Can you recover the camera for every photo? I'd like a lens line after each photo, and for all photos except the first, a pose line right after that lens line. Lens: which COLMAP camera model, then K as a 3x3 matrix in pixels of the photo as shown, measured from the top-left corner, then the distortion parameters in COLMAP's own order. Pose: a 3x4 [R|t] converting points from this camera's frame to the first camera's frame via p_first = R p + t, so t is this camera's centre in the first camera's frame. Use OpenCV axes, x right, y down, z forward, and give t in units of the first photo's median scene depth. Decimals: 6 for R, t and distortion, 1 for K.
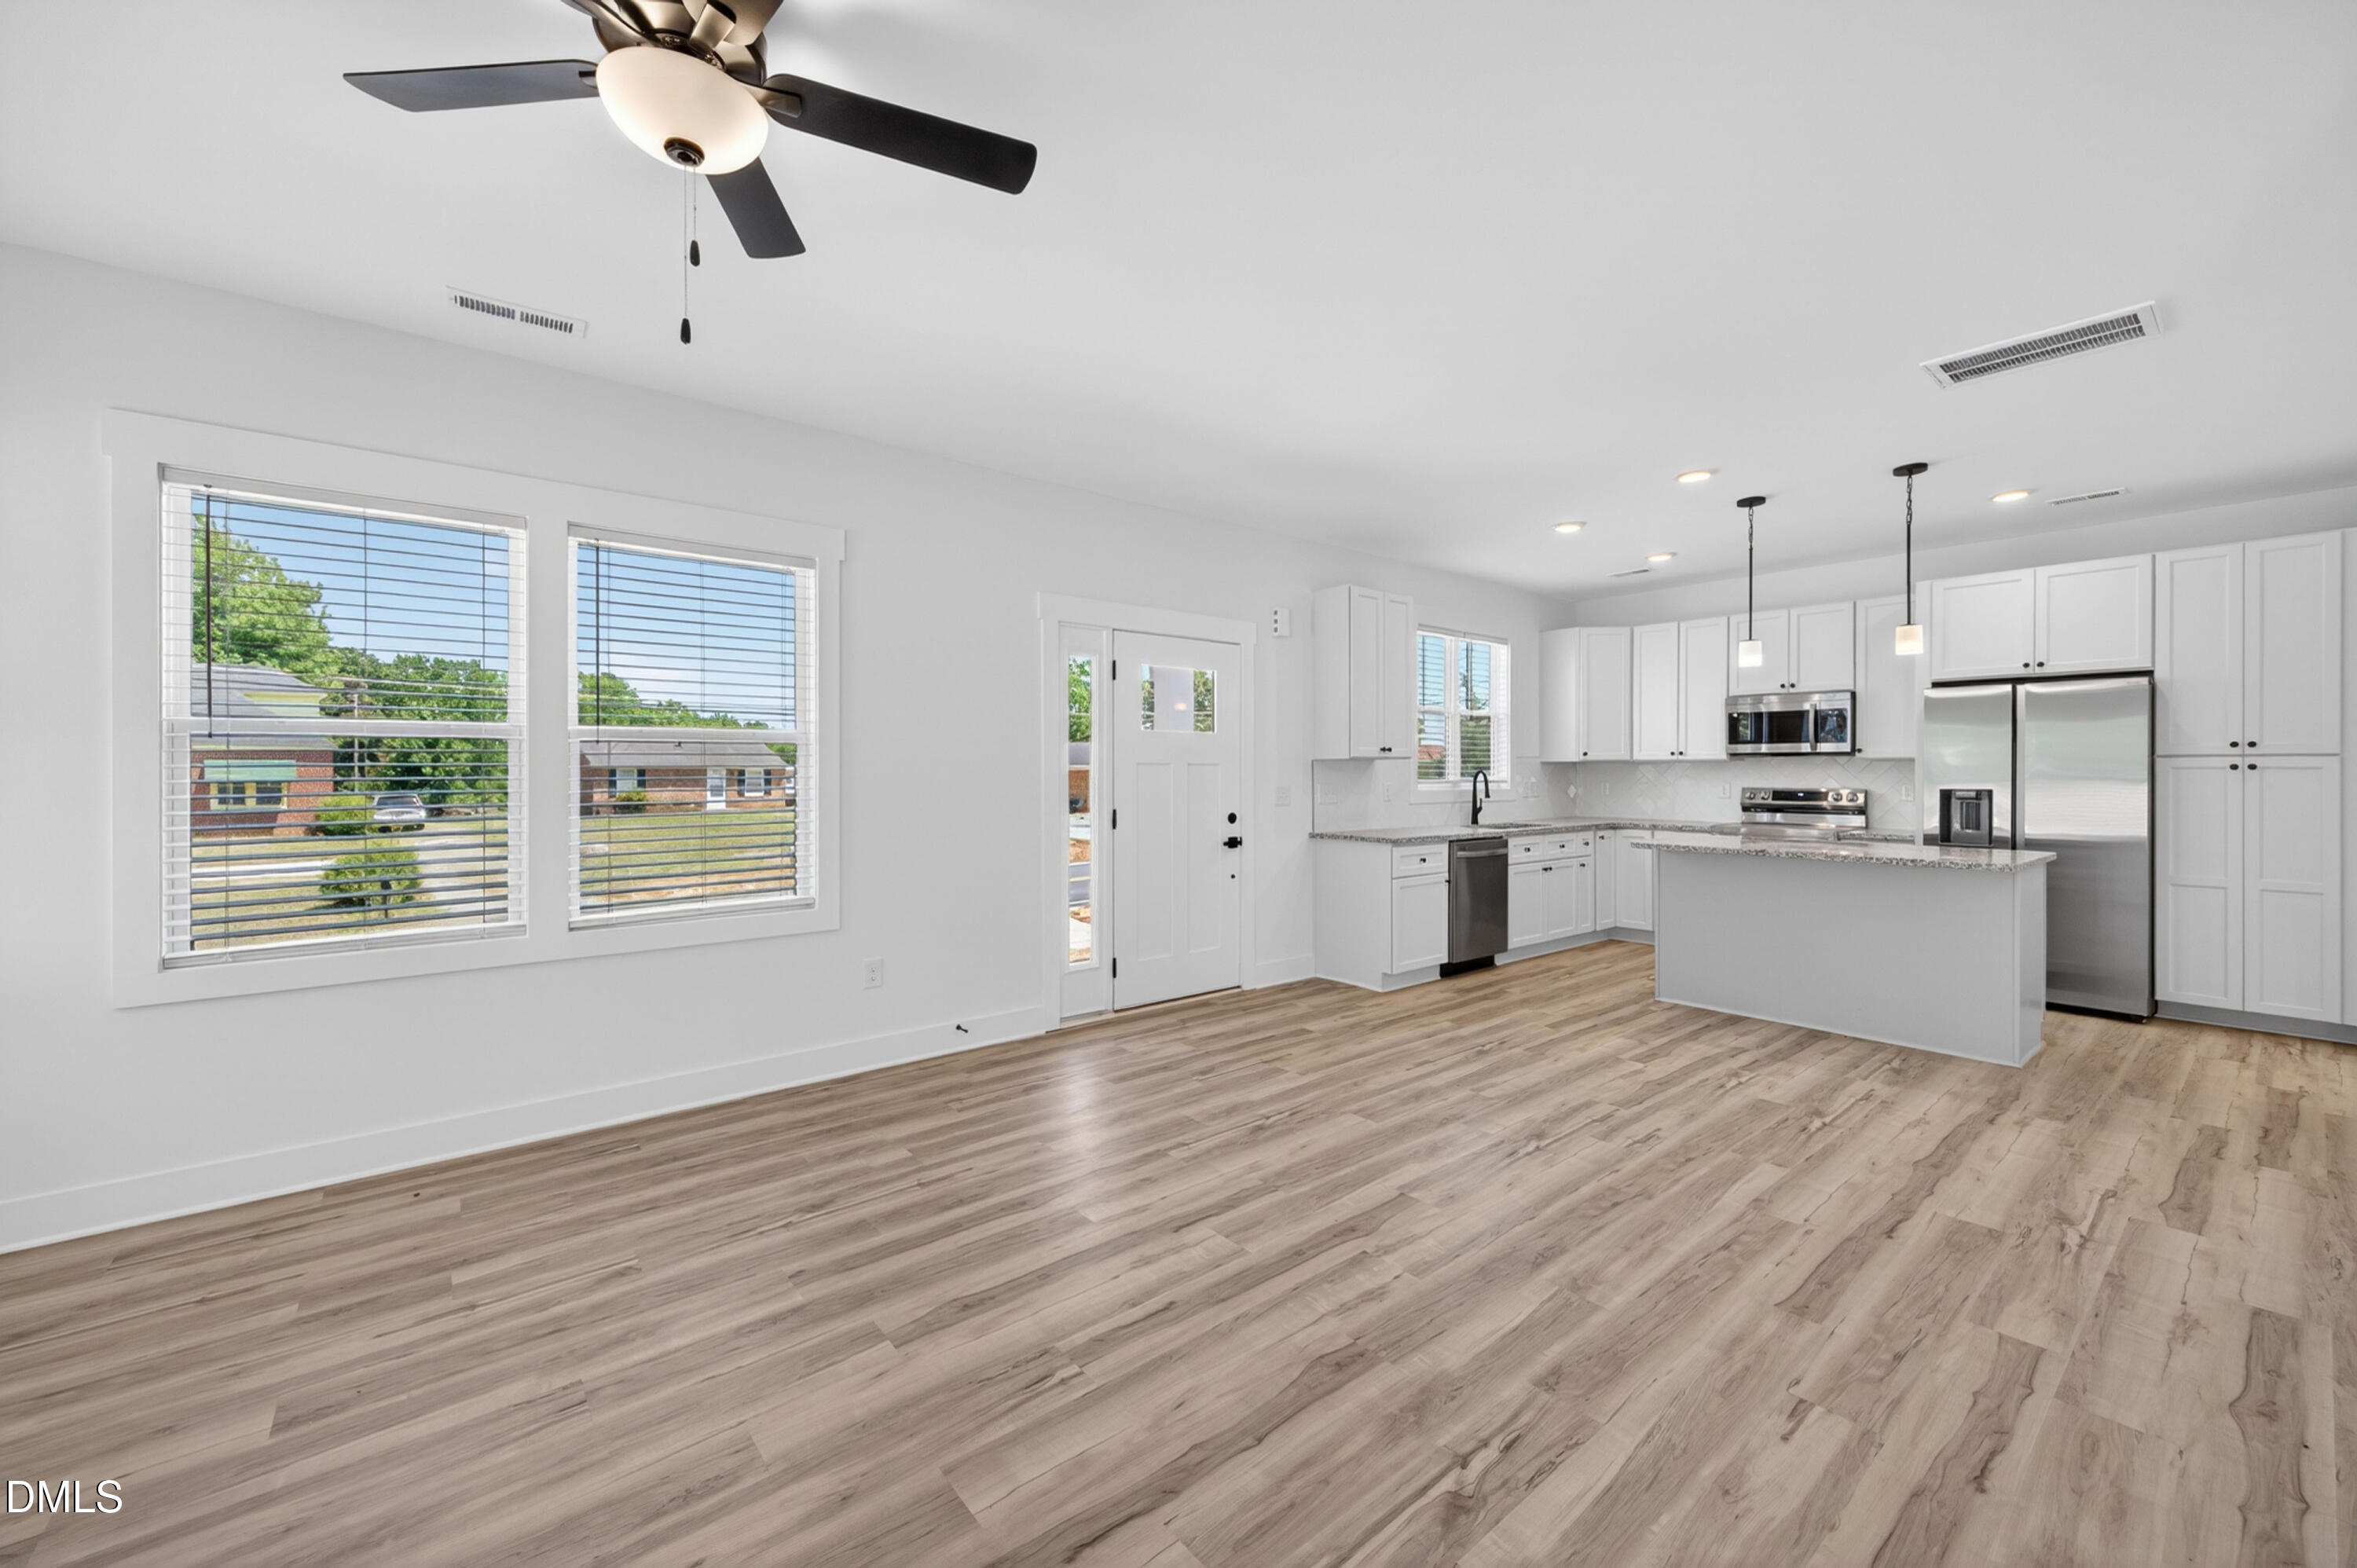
lens RADIAL K [[890.9, 0, 1195.6], [0, 890.9, 770.4], [0, 0, 1]] dist [0.001513, -0.000188]
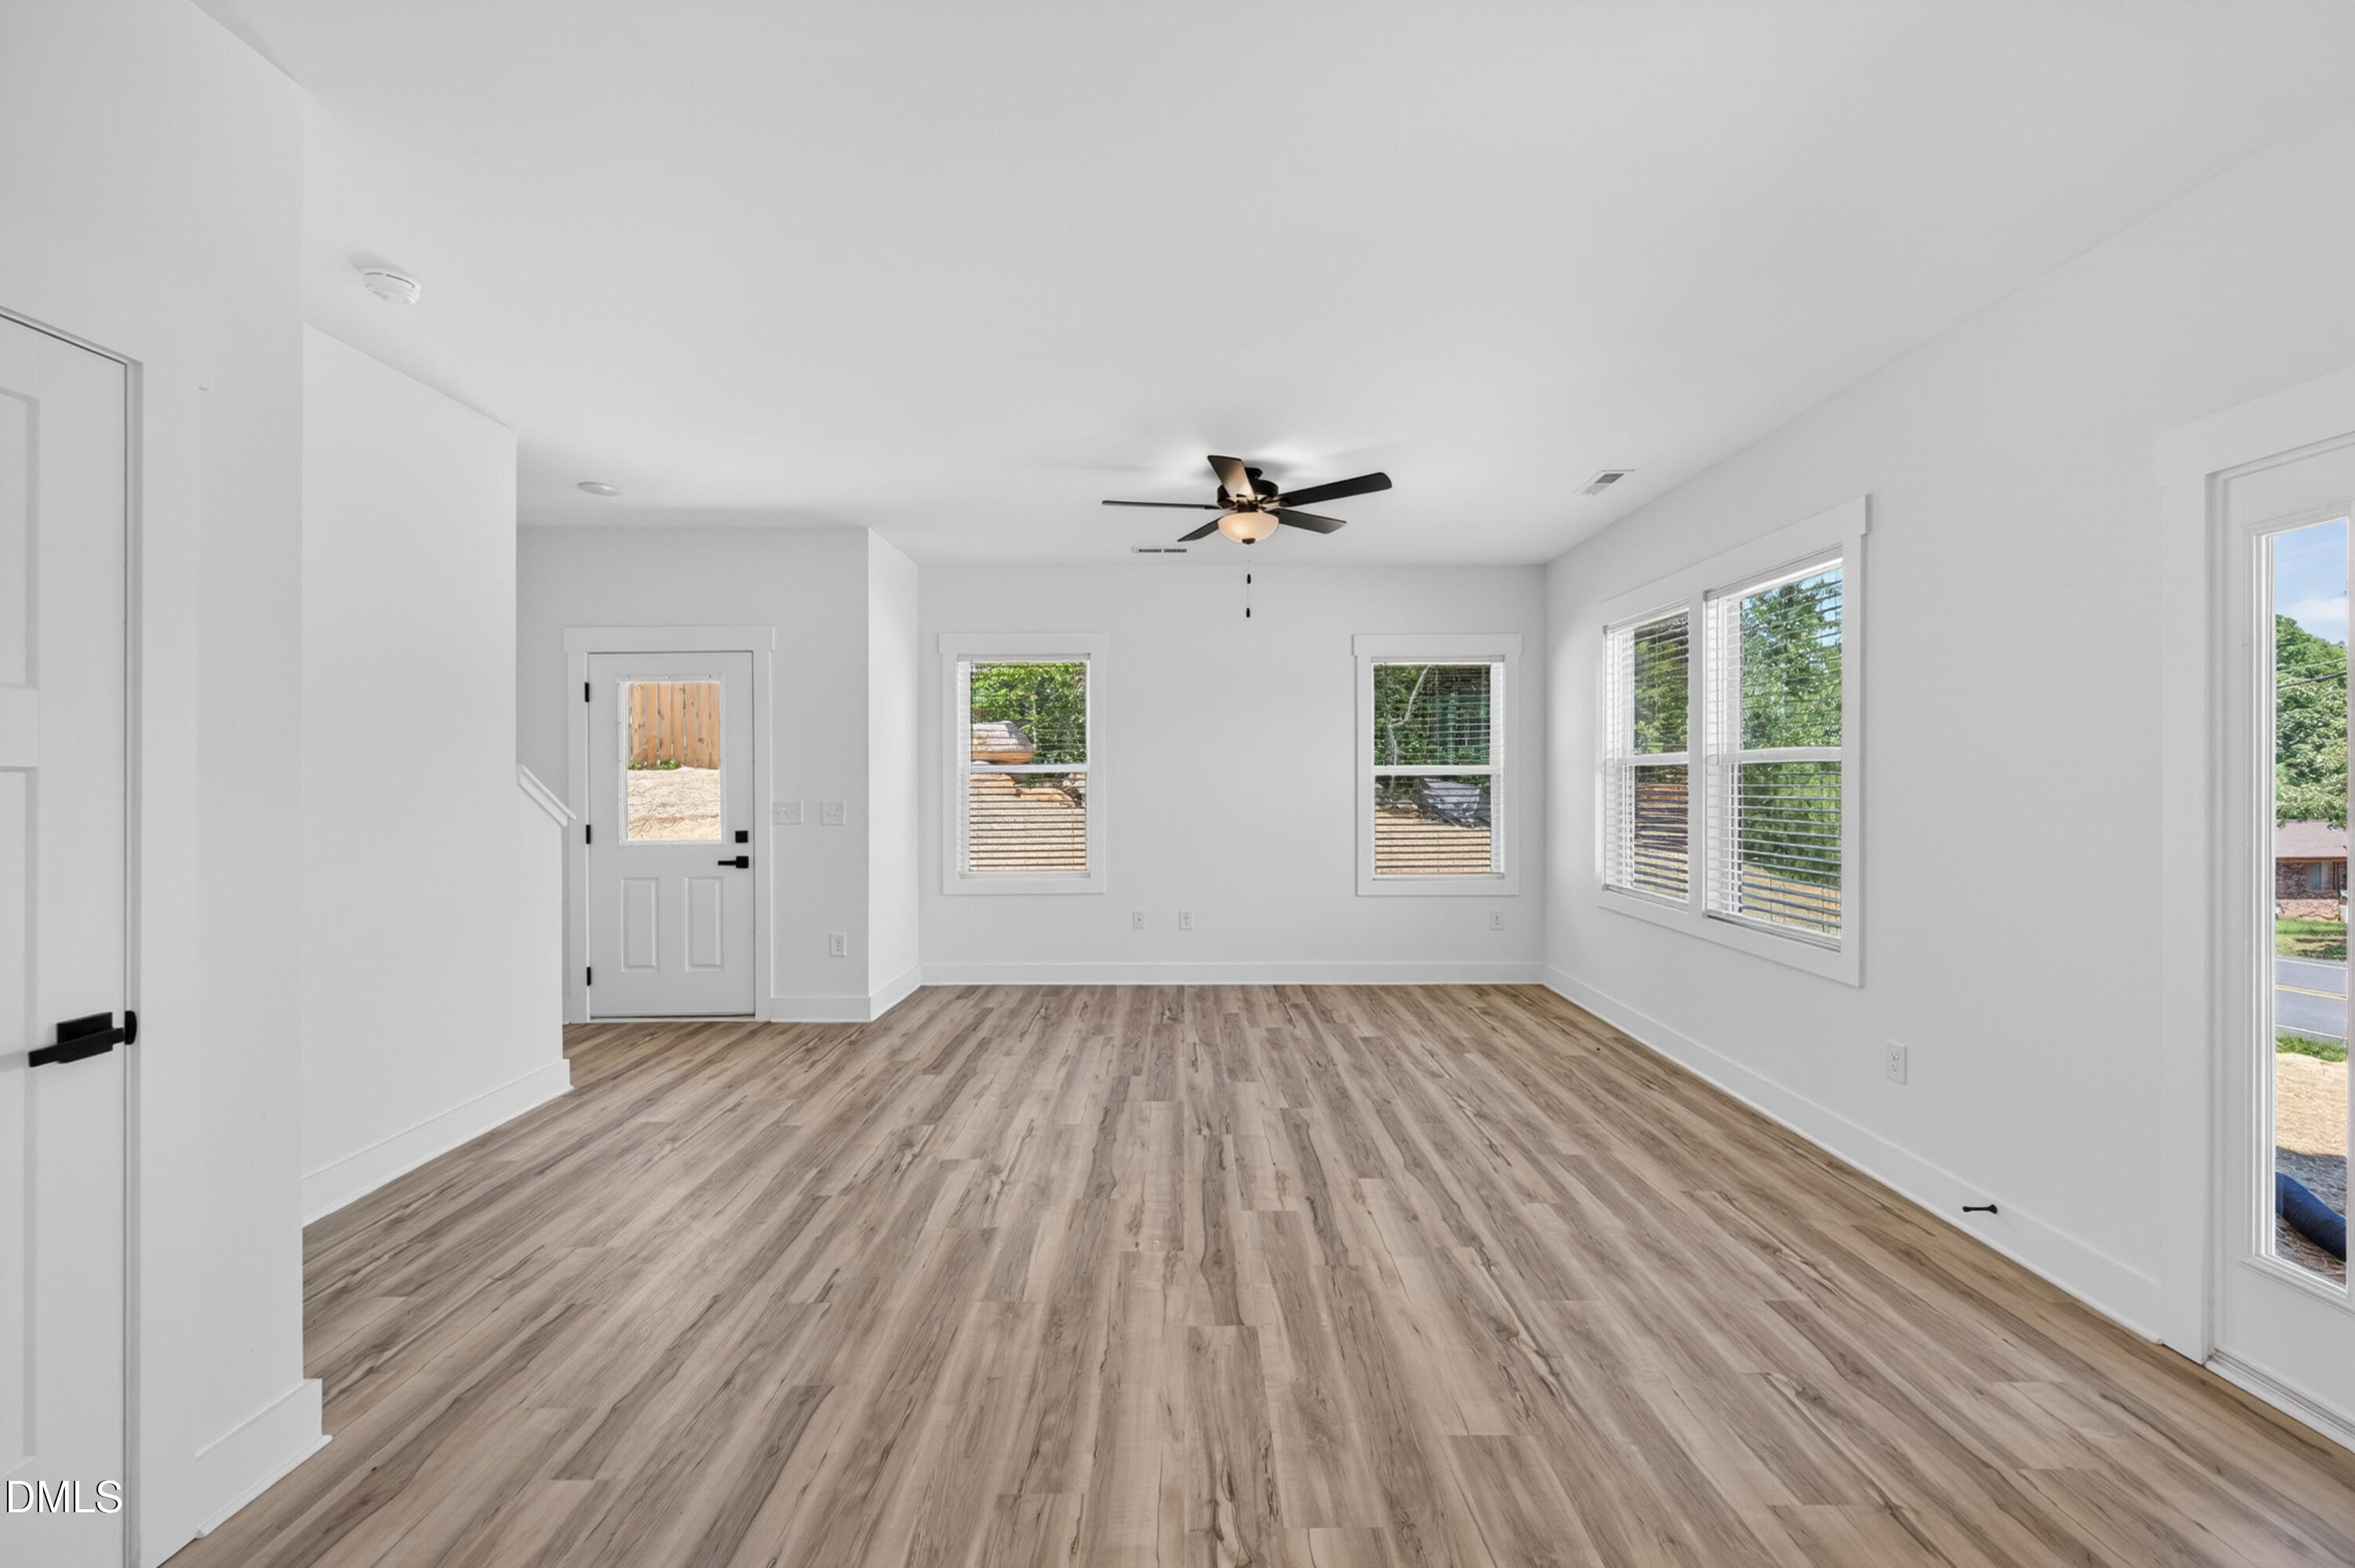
lens RADIAL K [[916.7, 0, 1170.5], [0, 916.7, 777.4], [0, 0, 1]] dist [0.002098, -0.000018]
pose [[-0.638302, 0.005108, -0.769769, 0.684702], [0.002855, 0.999987, 0.004269, -0.020507], [0.769781, 0.000527, -0.638308, 1.111327]]
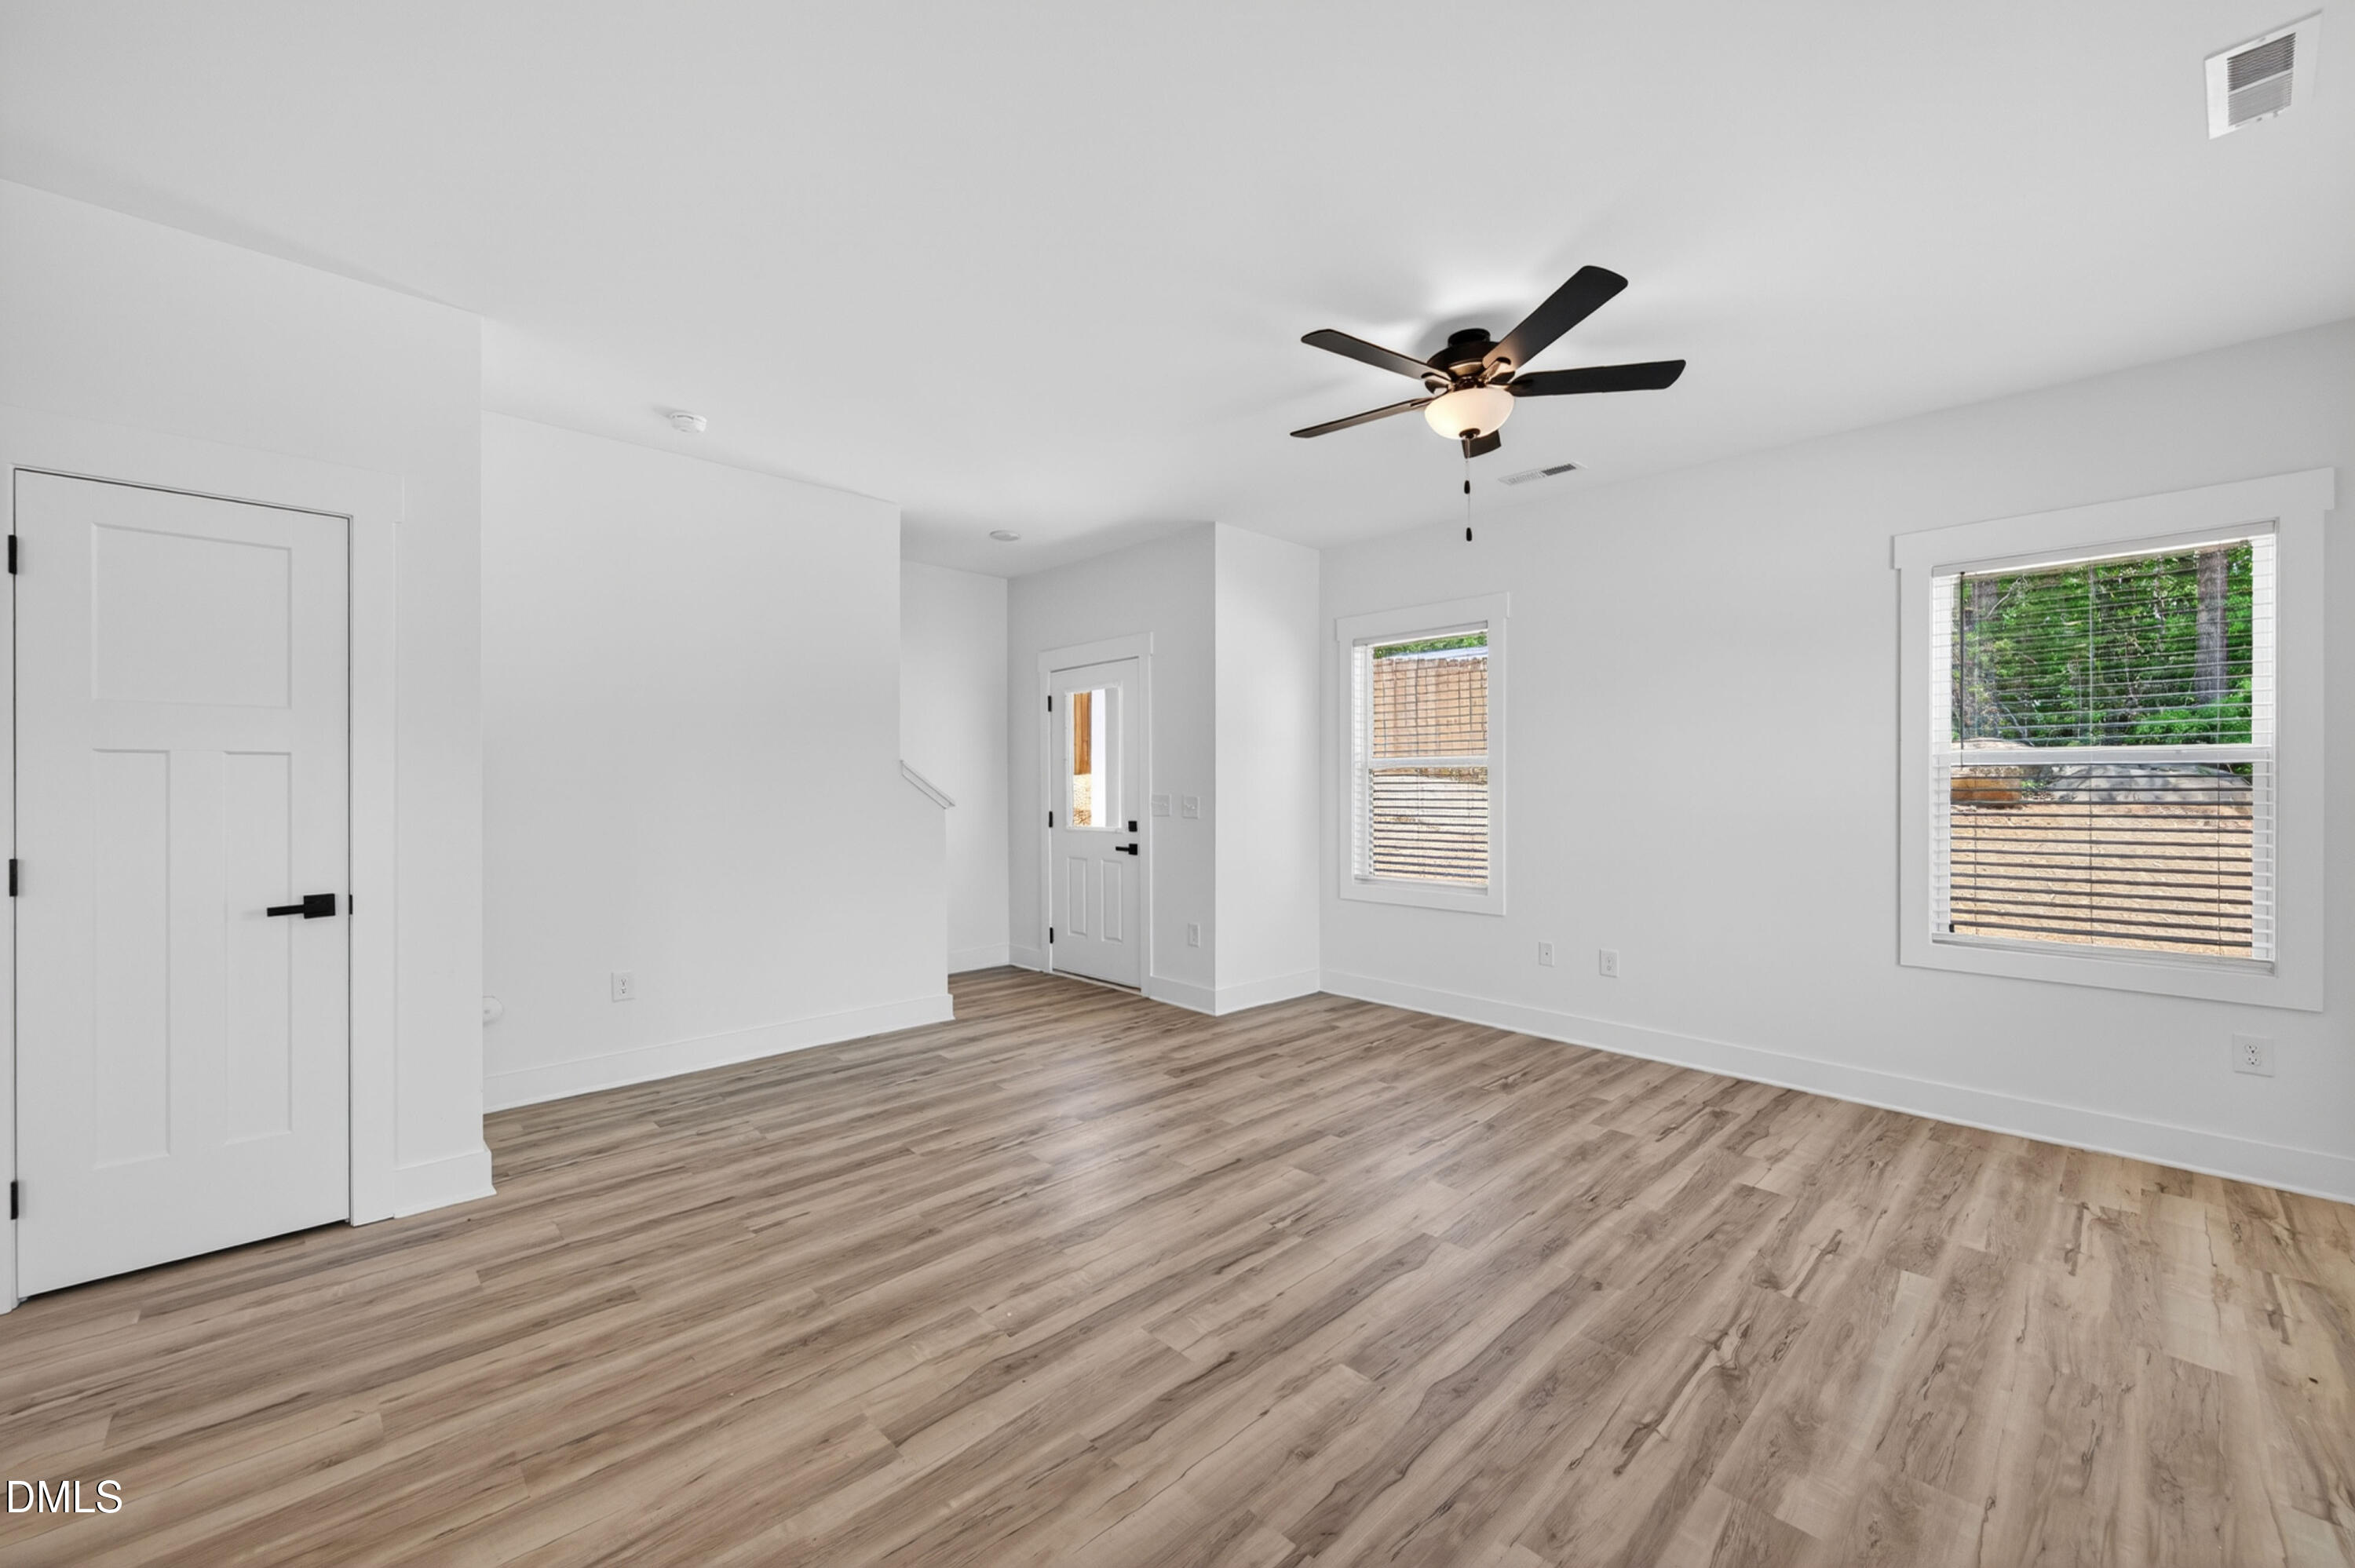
lens RADIAL K [[910.4, 0, 1196.9], [0, 910.4, 786.3], [0, 0, 1]] dist [0.001936, -0.003452]
pose [[-0.996260, 0.001979, -0.086383, 0.055201], [0.001550, 0.999986, 0.005027, -0.000362], [0.086392, 0.004874, -0.996249, 1.248294]]
